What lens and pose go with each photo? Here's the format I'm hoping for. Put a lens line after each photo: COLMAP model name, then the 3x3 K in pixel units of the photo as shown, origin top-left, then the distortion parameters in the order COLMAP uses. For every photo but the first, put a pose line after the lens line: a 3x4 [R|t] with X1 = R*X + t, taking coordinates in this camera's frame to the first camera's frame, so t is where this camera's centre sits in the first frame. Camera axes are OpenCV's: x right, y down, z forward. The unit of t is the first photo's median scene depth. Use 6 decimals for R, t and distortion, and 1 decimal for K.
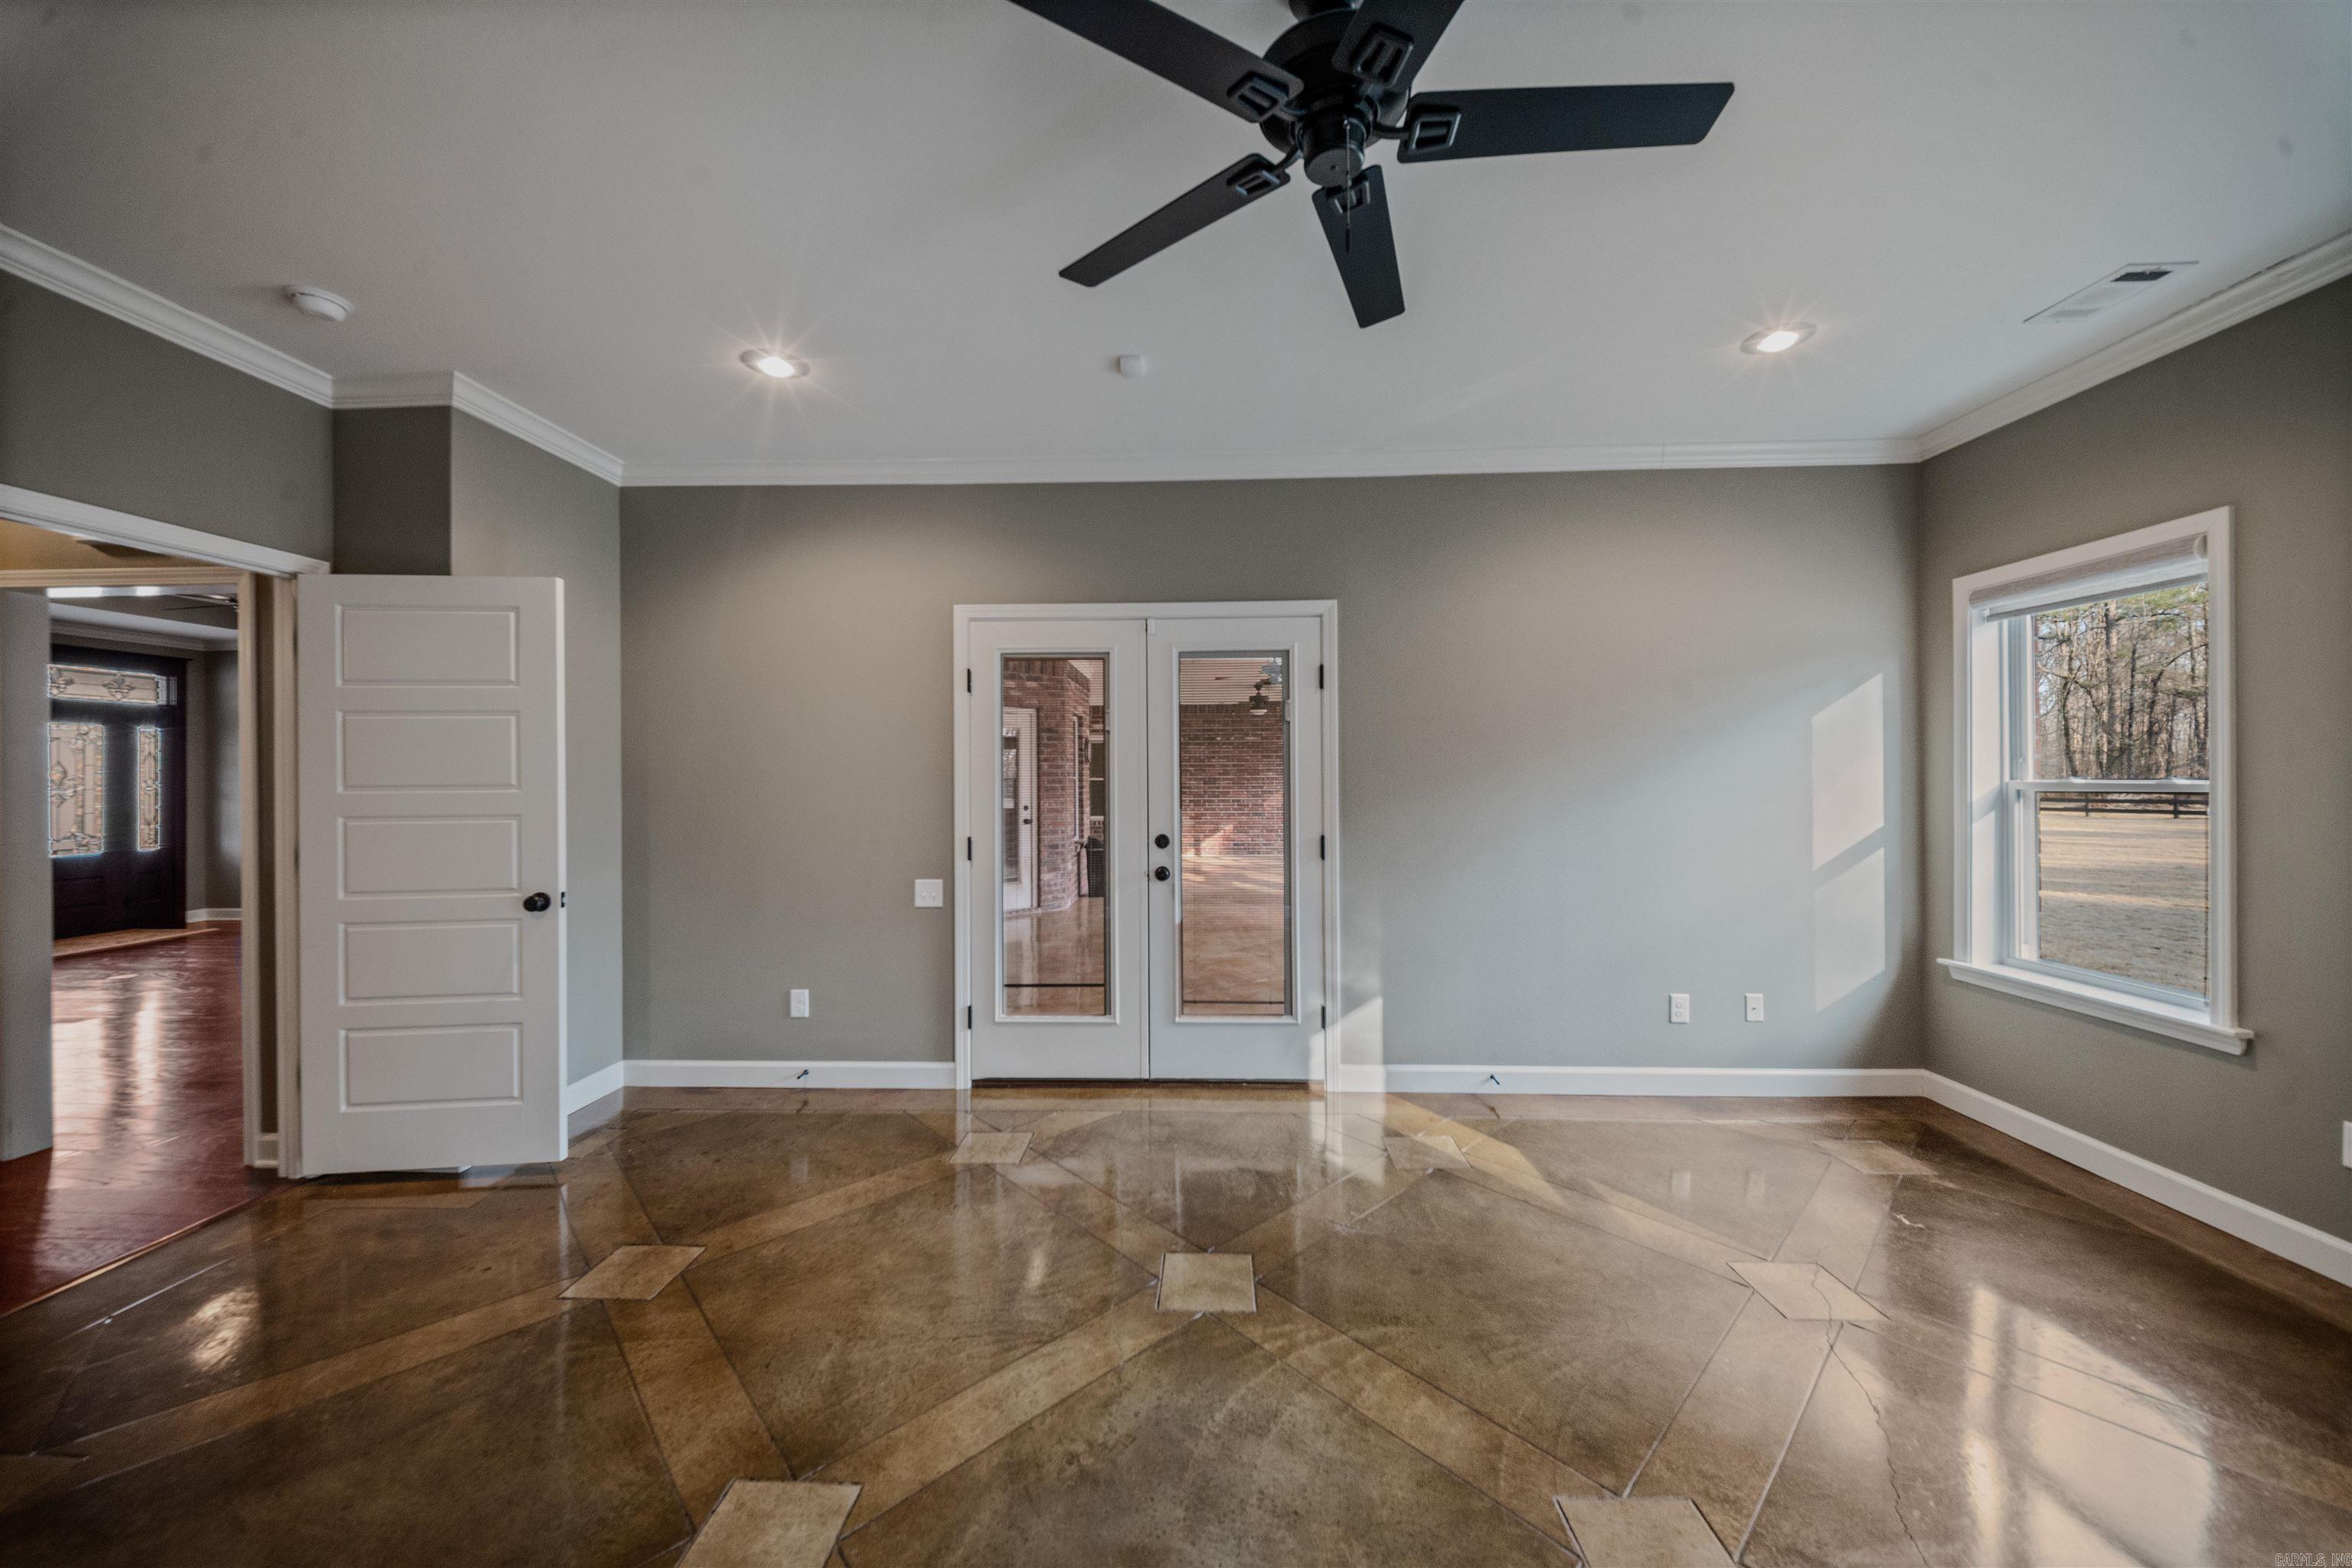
lens RADIAL K [[830.2, 0, 1174.8], [0, 830.2, 772.7], [0, 0, 1]] dist [0.003062, -0.003809]
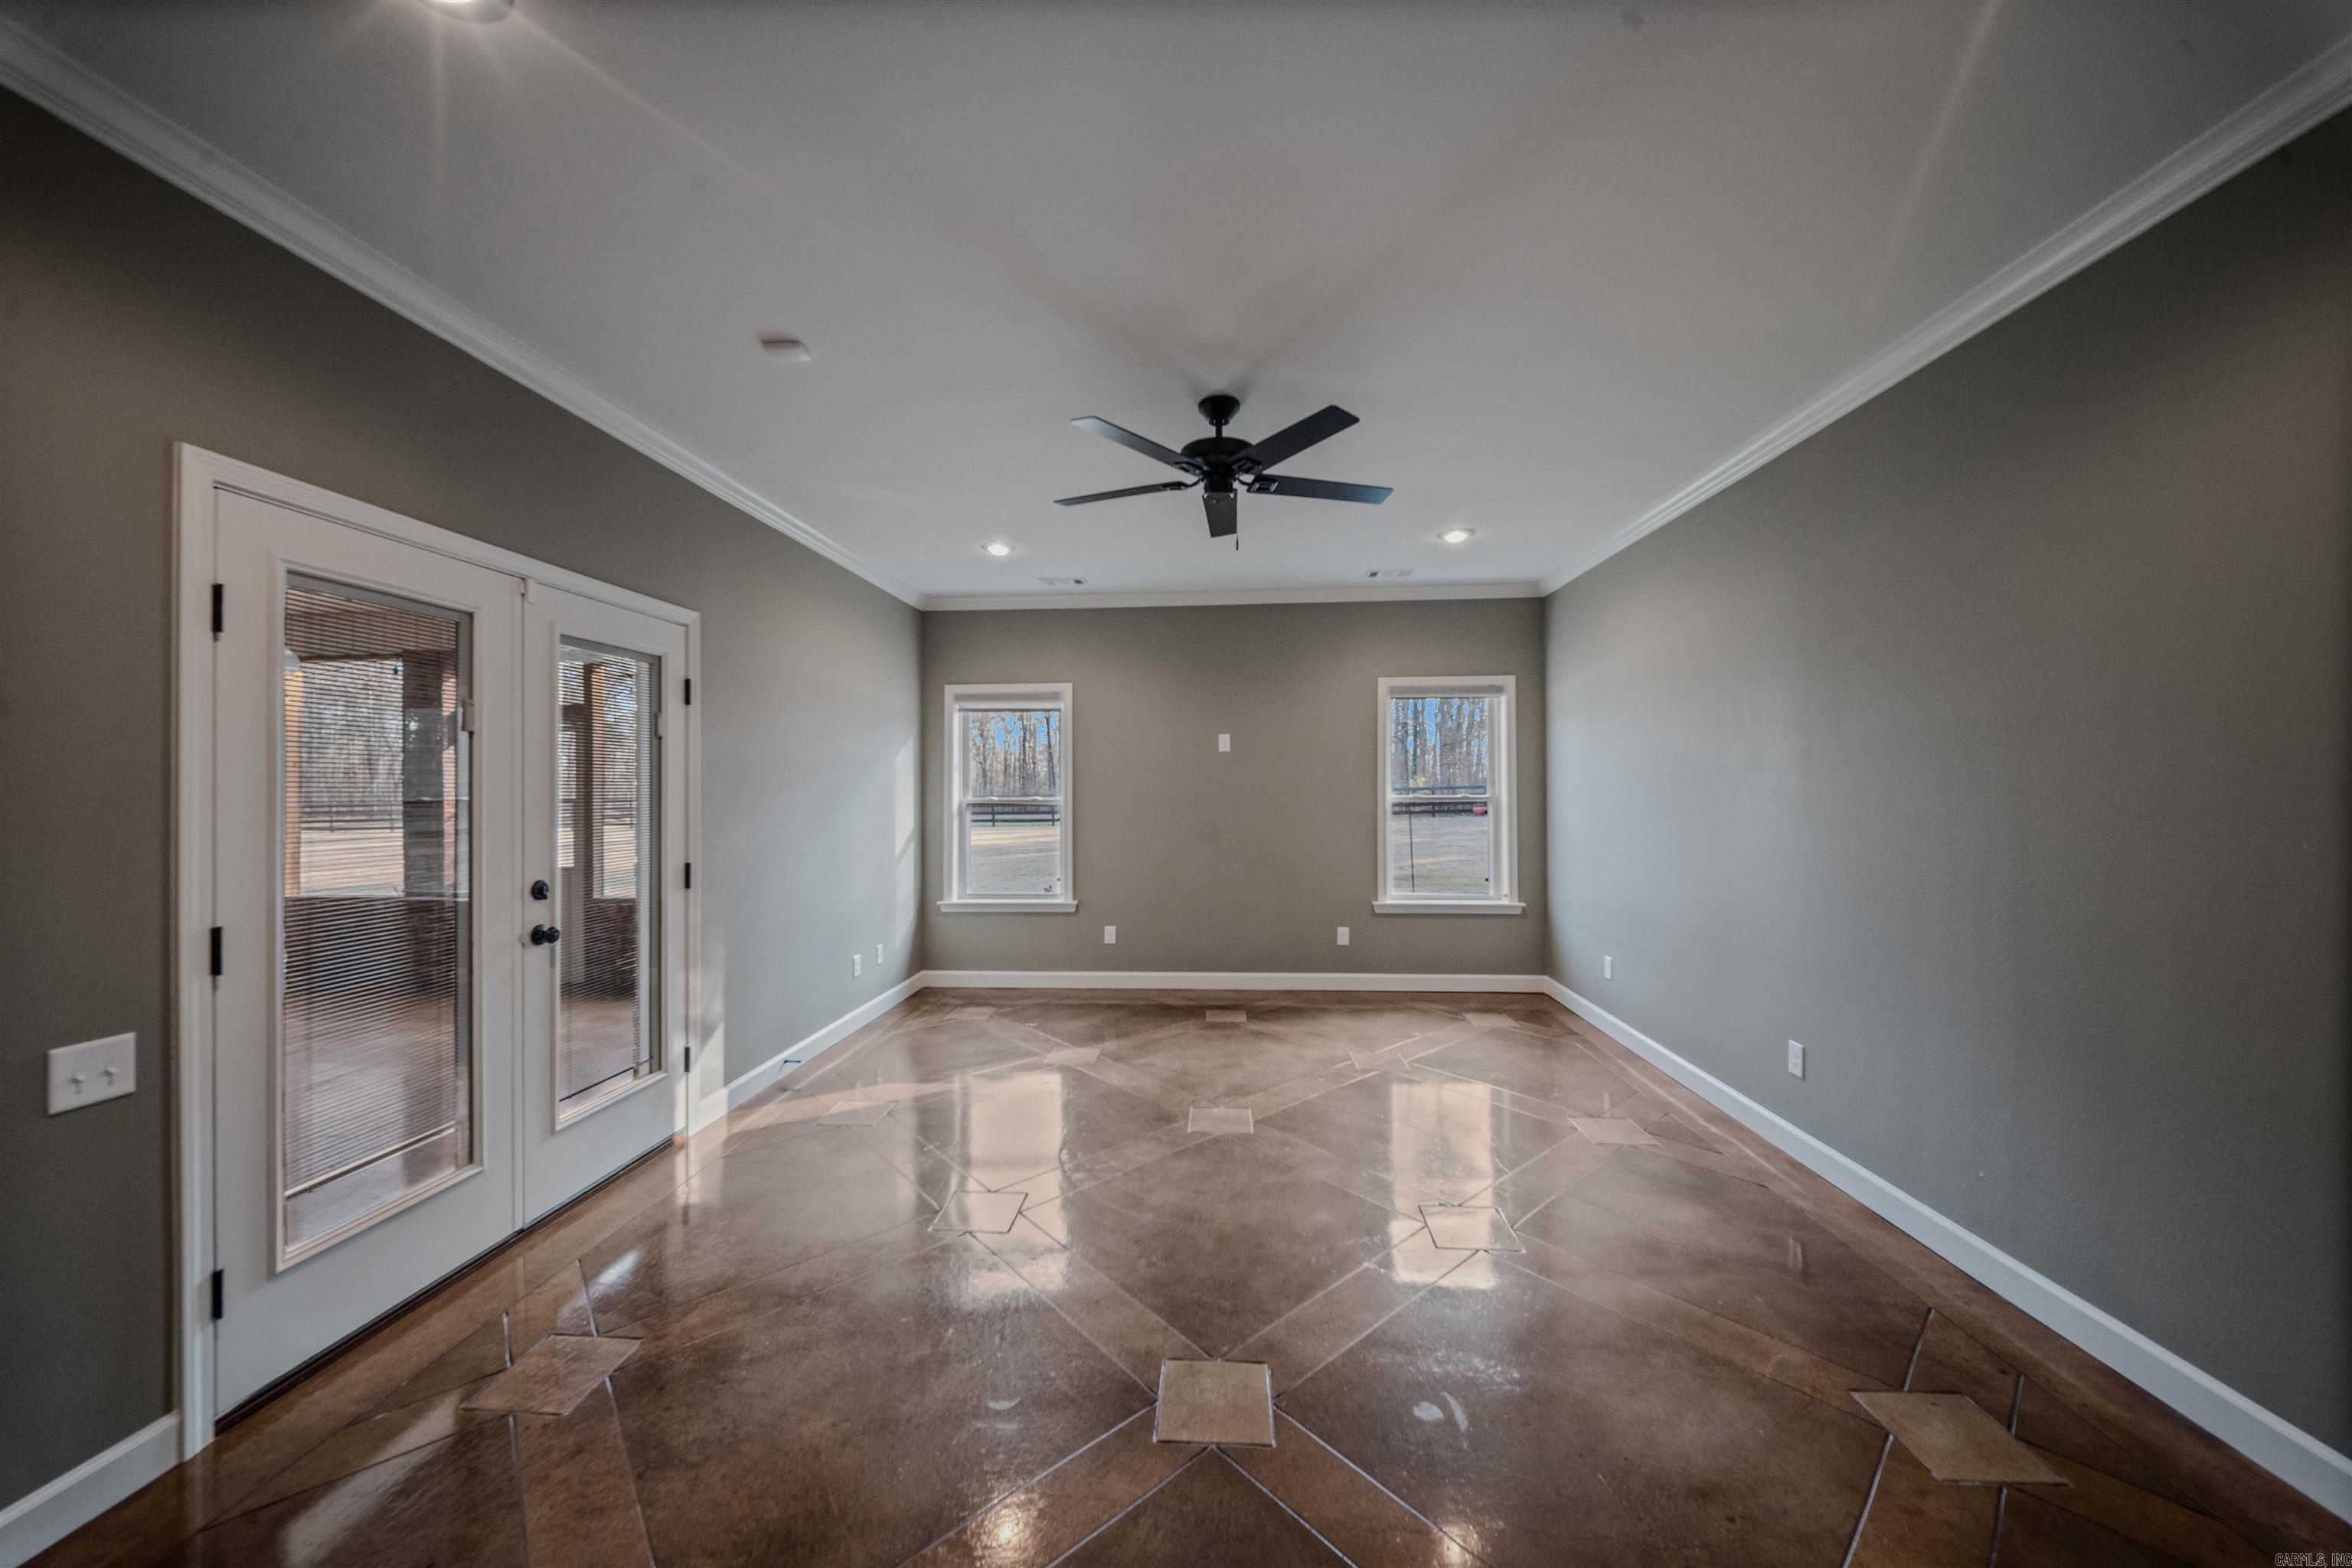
lens RADIAL K [[830.2, 0, 1176.2], [0, 830.2, 790.7], [0, 0, 1]] dist [0.003062, -0.003809]
pose [[0.021117, 0.005267, 0.999763, -0.741533], [0.005598, 0.999970, -0.005387, 0.002634], [-0.999761, 0.005710, 0.021087, 0.432206]]
